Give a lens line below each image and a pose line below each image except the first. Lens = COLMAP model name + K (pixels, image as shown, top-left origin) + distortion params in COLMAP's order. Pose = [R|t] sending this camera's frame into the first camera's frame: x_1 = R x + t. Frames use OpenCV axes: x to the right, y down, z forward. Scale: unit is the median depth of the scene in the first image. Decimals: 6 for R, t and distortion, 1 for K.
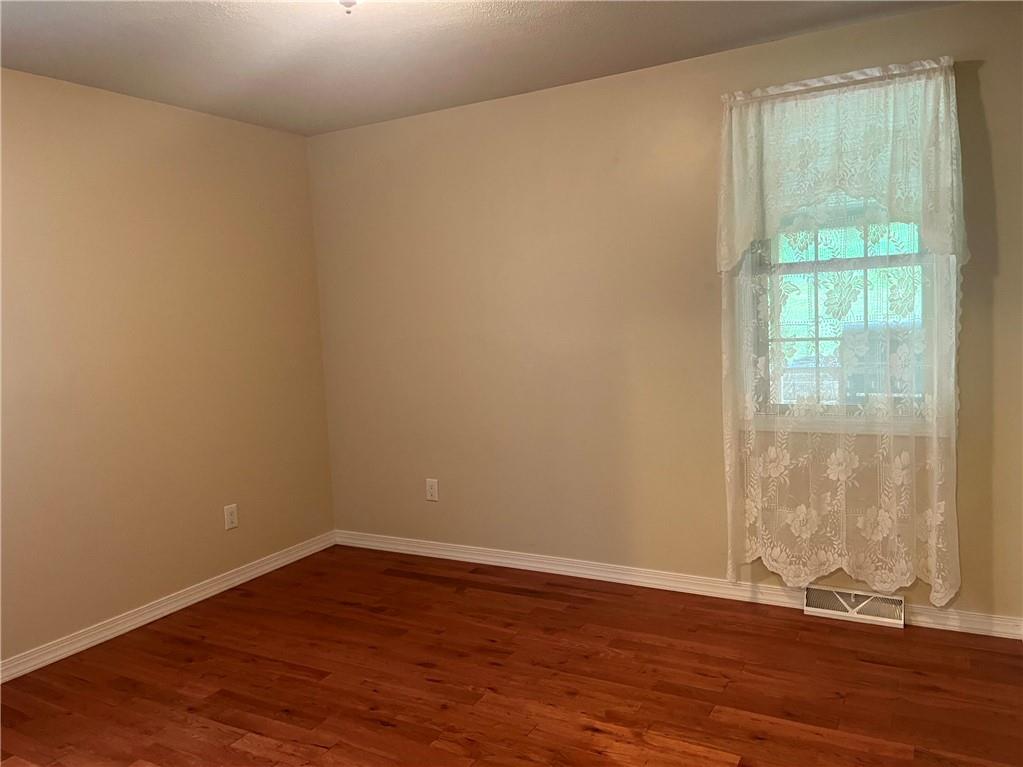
lens RADIAL K [[770.2, 0, 509.8], [0, 770.2, 386.8], [0, 0, 1]] dist [0.056693, -0.067547]
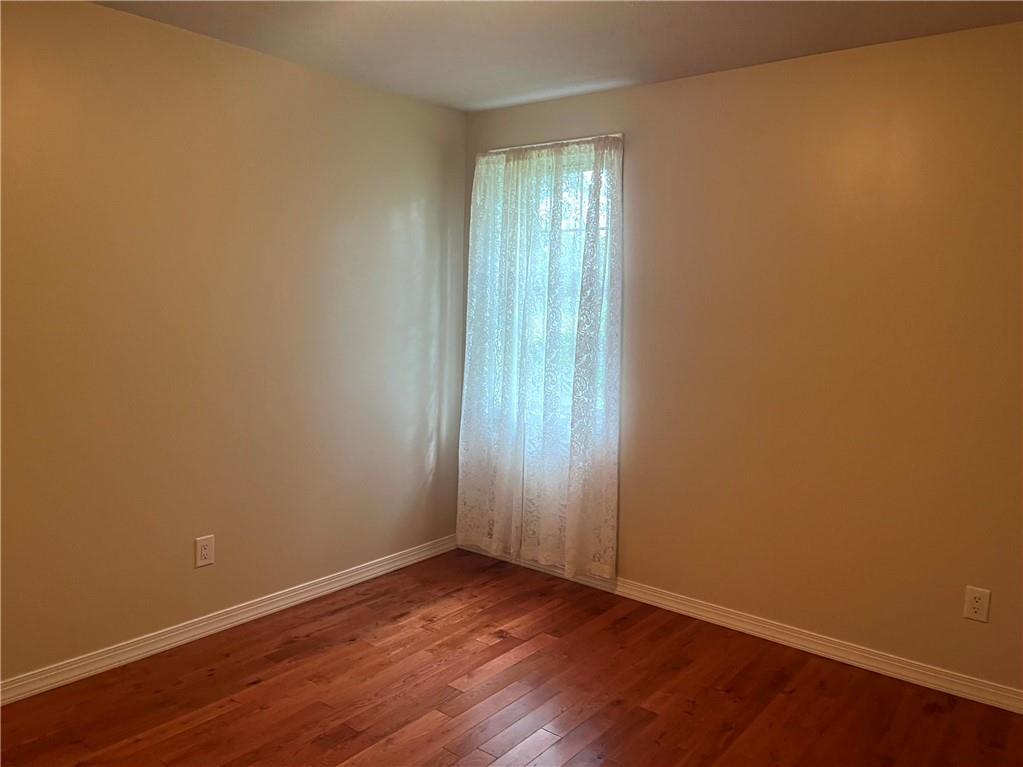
lens RADIAL K [[770.2, 0, 509.8], [0, 770.2, 386.8], [0, 0, 1]] dist [0.056693, -0.067547]
pose [[-0.151532, 0.146732, -0.977501, 0.453252], [-0.129908, 0.977386, 0.166853, -0.102263], [0.979879, 0.152268, -0.129043, 0.849759]]
